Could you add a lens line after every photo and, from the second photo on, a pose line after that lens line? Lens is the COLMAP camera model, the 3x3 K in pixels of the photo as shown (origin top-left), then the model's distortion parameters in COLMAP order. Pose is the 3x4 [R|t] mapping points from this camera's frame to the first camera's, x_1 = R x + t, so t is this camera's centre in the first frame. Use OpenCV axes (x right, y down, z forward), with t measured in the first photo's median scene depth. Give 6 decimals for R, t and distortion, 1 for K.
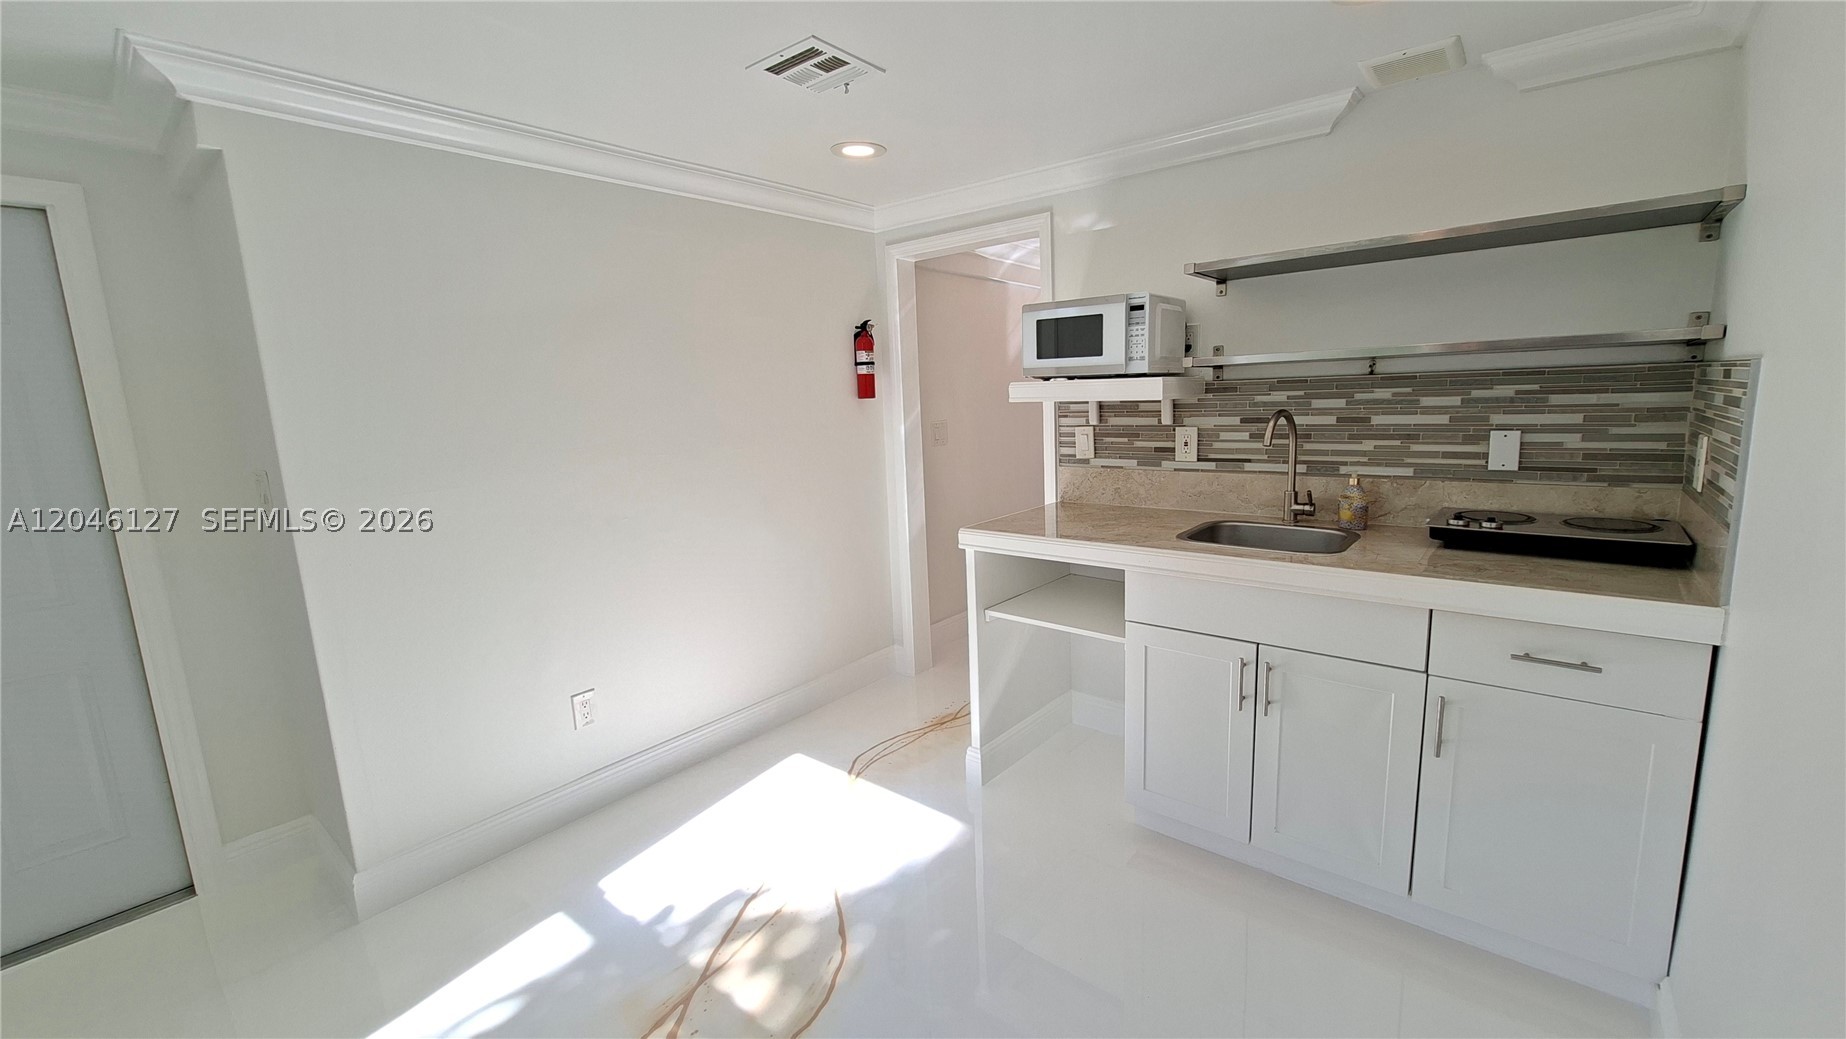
lens RADIAL K [[727.4, 0, 953.9], [0, 727.4, 500.7], [0, 0, 1]] dist [-0.013142, 0.003043]
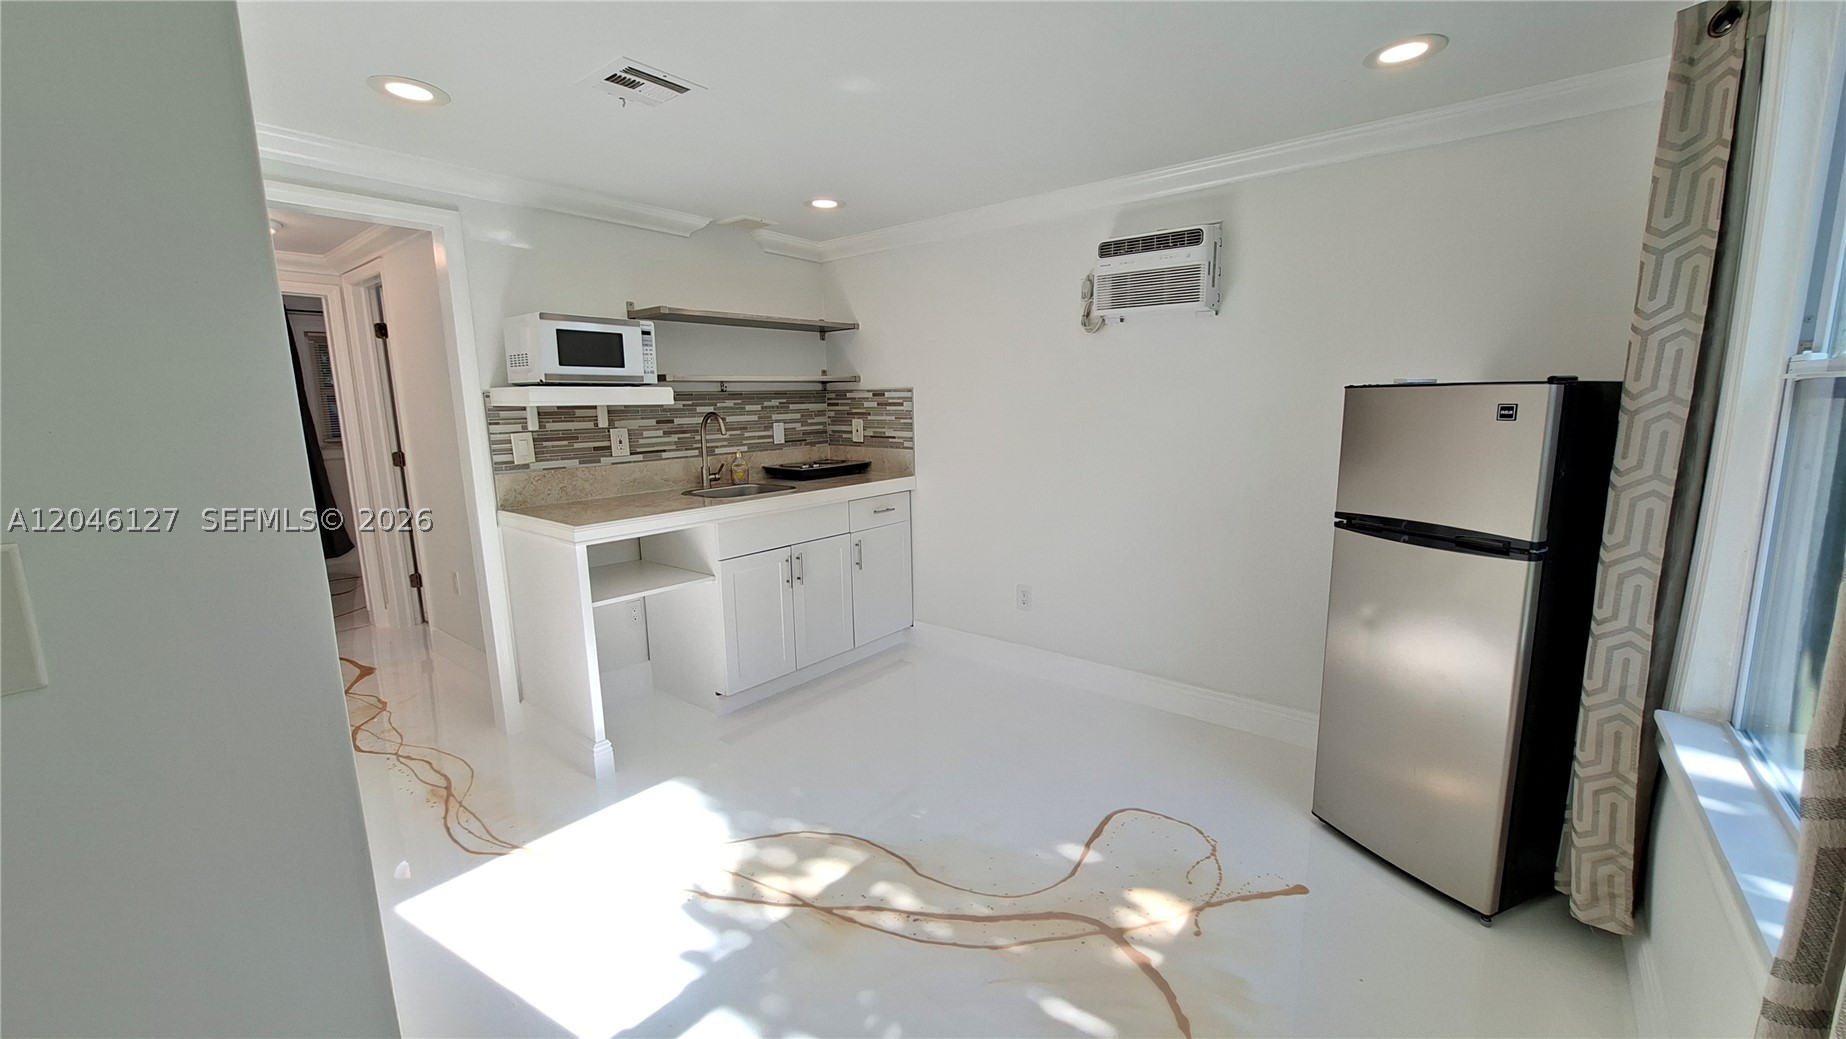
lens RADIAL K [[727.4, 0, 931.1], [0, 727.4, 489.2], [0, 0, 1]] dist [-0.013142, 0.003043]
pose [[0.012380, -0.088651, 0.995986, -1.040455], [0.164005, 0.982753, 0.085434, -0.018884], [-0.986382, 0.162289, 0.026706, 0.503823]]
